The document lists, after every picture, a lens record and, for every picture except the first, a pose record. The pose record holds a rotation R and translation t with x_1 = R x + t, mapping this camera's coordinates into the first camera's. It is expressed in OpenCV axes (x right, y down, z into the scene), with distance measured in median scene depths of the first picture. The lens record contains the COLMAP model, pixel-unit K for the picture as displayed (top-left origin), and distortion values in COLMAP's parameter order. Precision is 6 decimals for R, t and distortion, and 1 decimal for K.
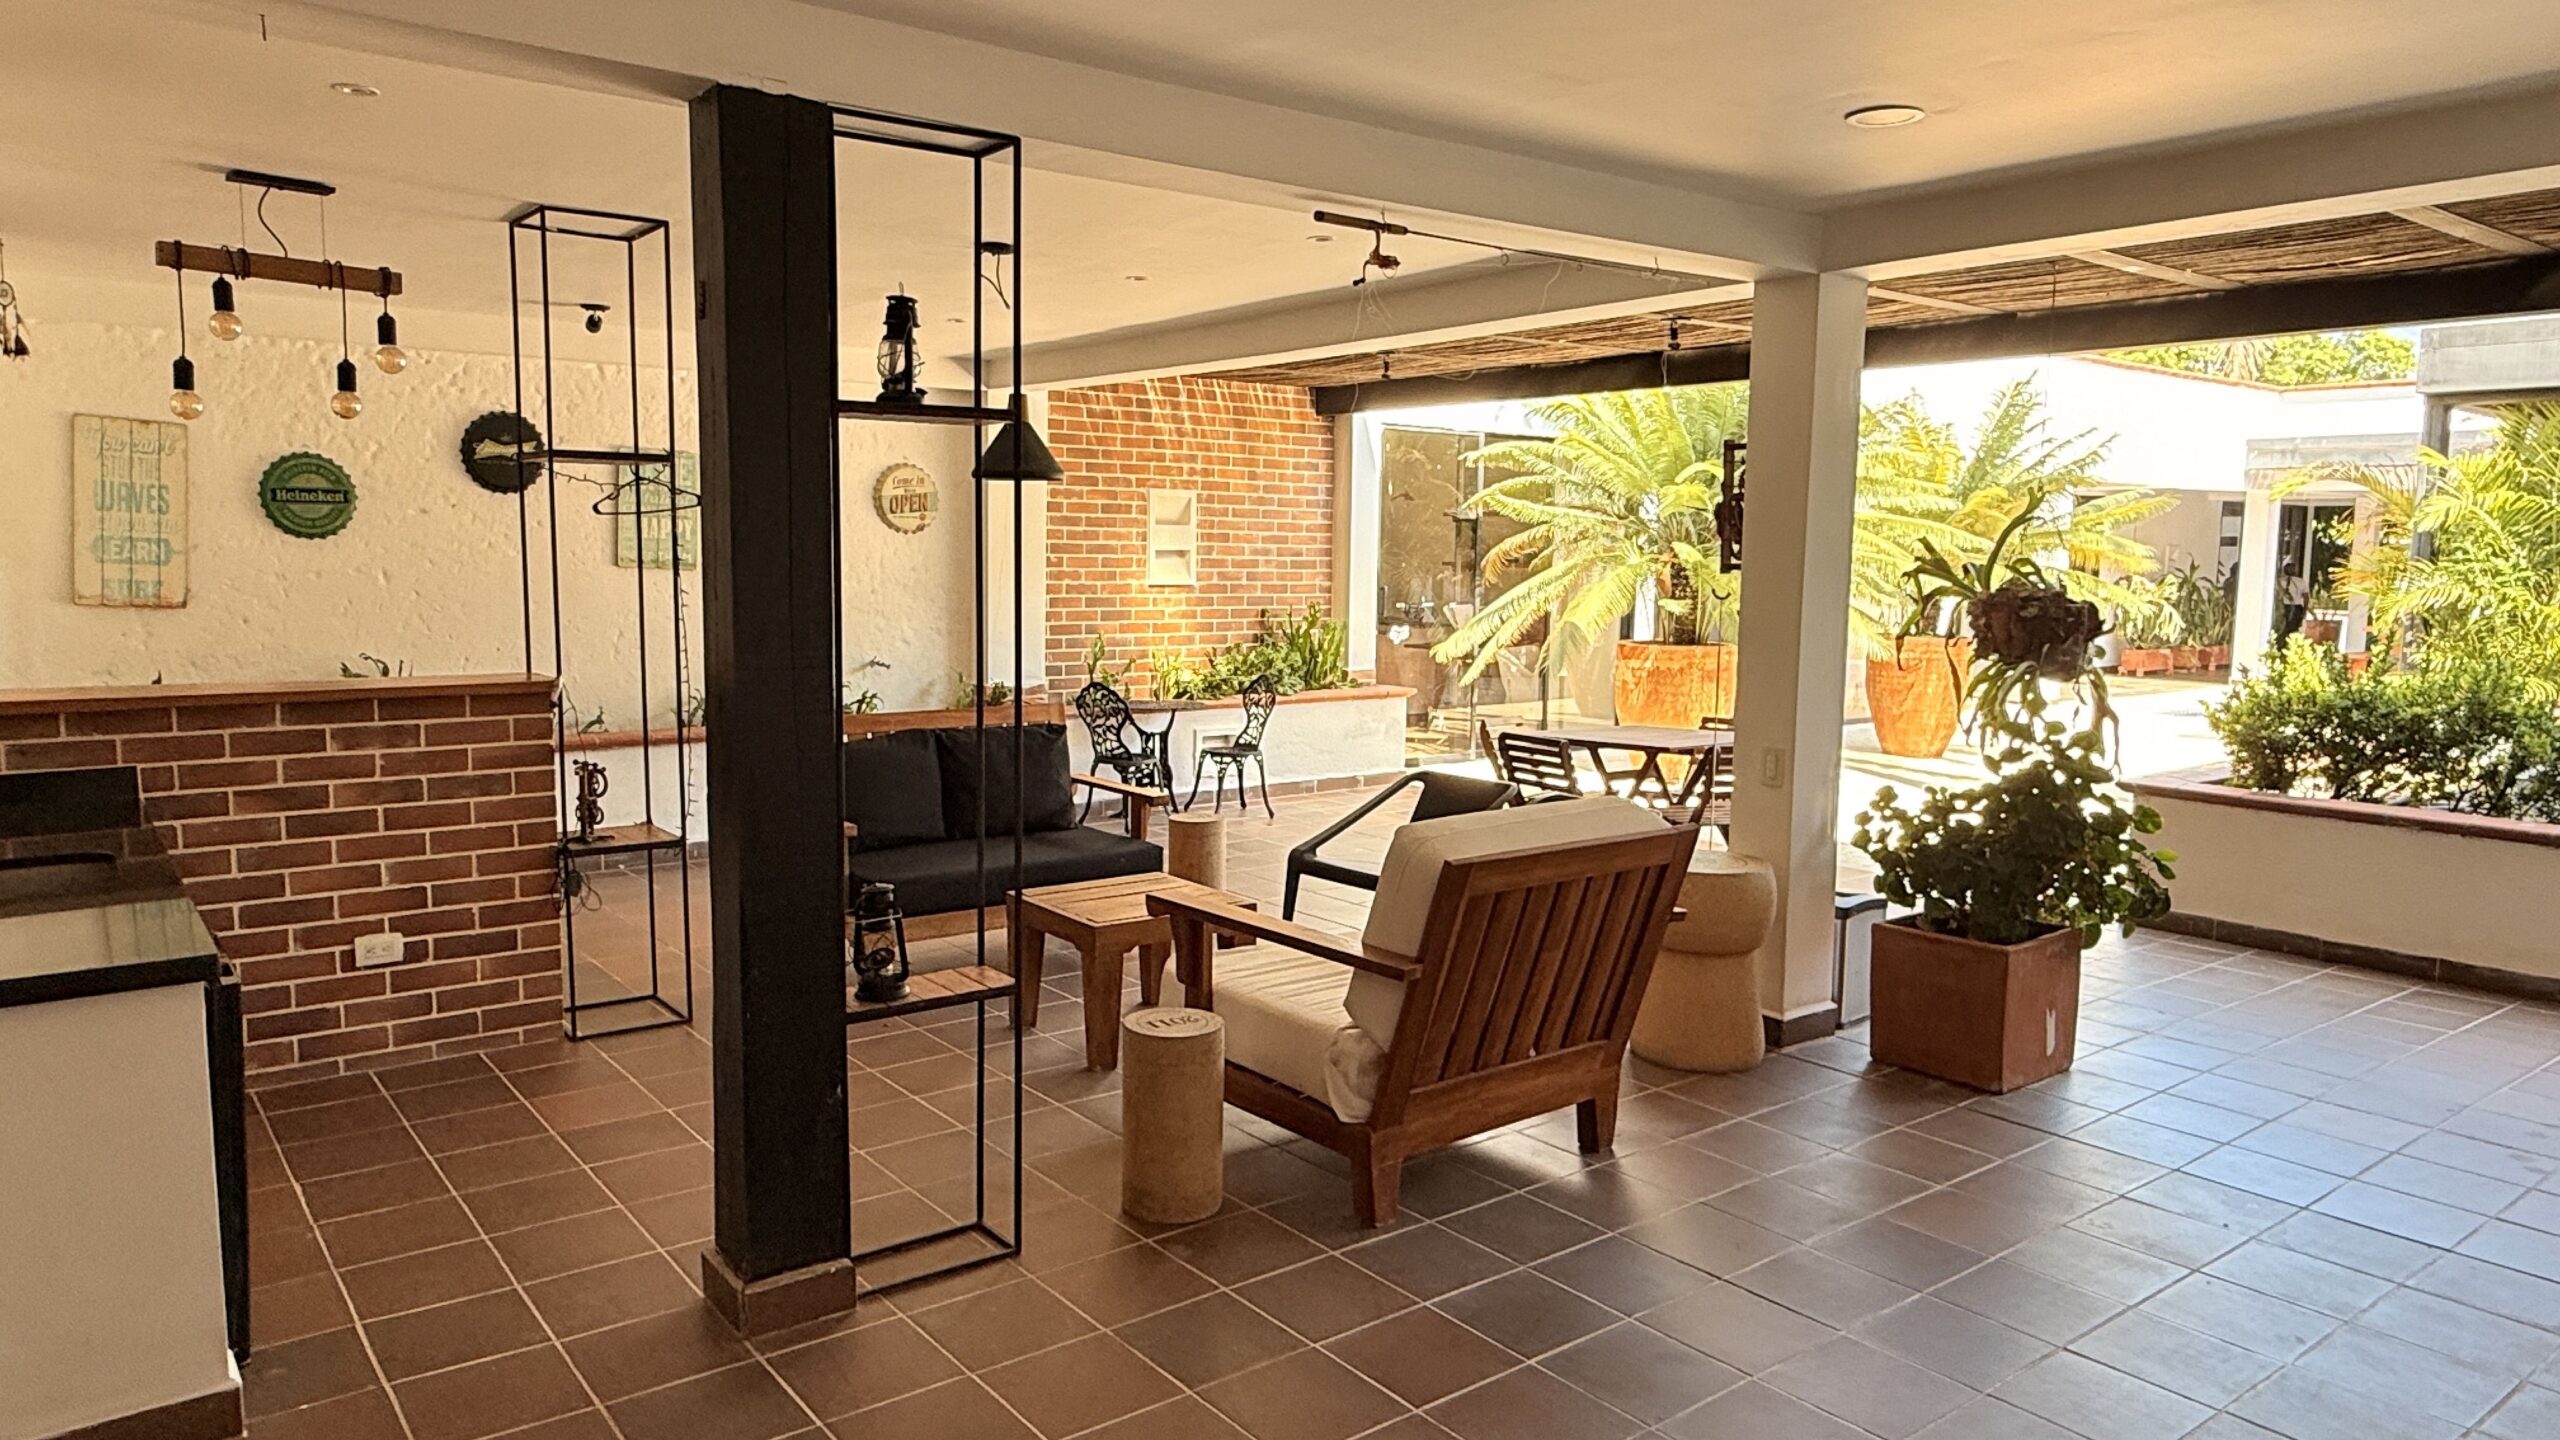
lens RADIAL K [[1632.5, 0, 1270.8], [0, 1632.5, 716.0], [0, 0, 1]] dist [0.000447, -0.000078]
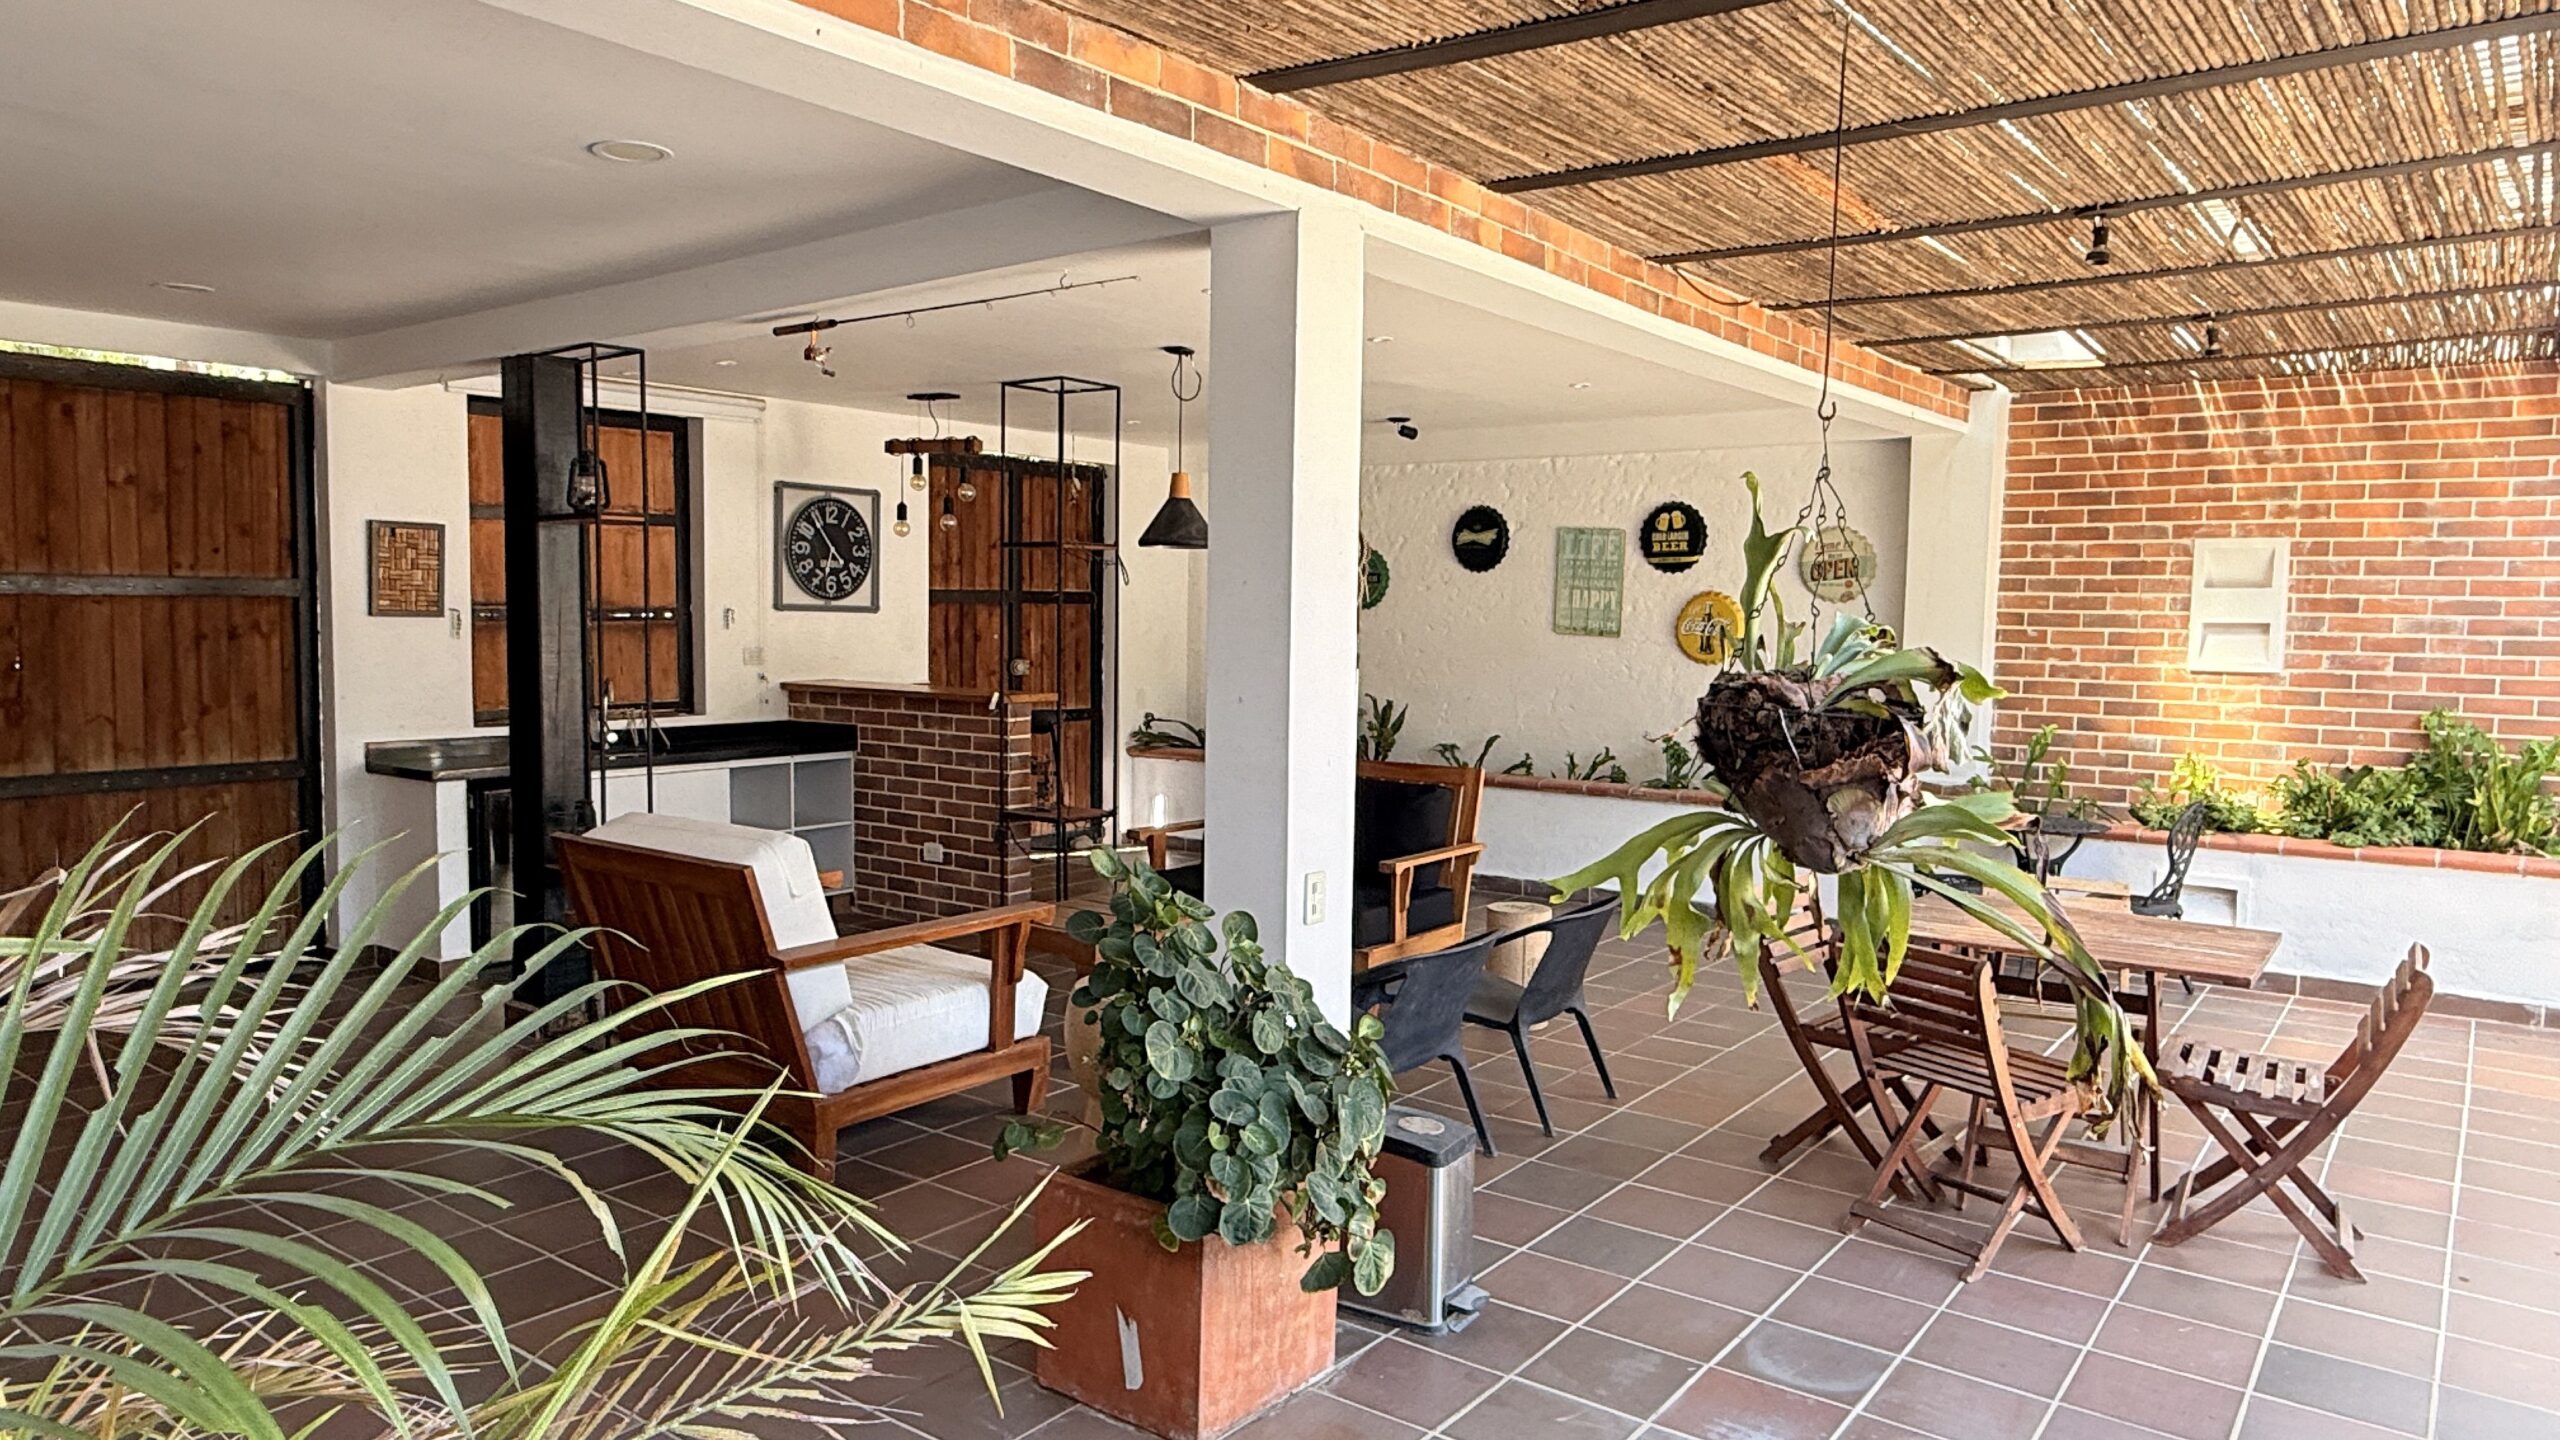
lens RADIAL K [[1632.5, 0, 1273.1], [0, 1632.5, 725.2], [0, 0, 1]] dist [0.000447, -0.000078]
pose [[0.257330, 0.061570, -0.964360, 0.527644], [-0.109016, 0.993447, 0.034337, -0.036596], [0.960154, 0.096295, 0.262356, 0.419401]]
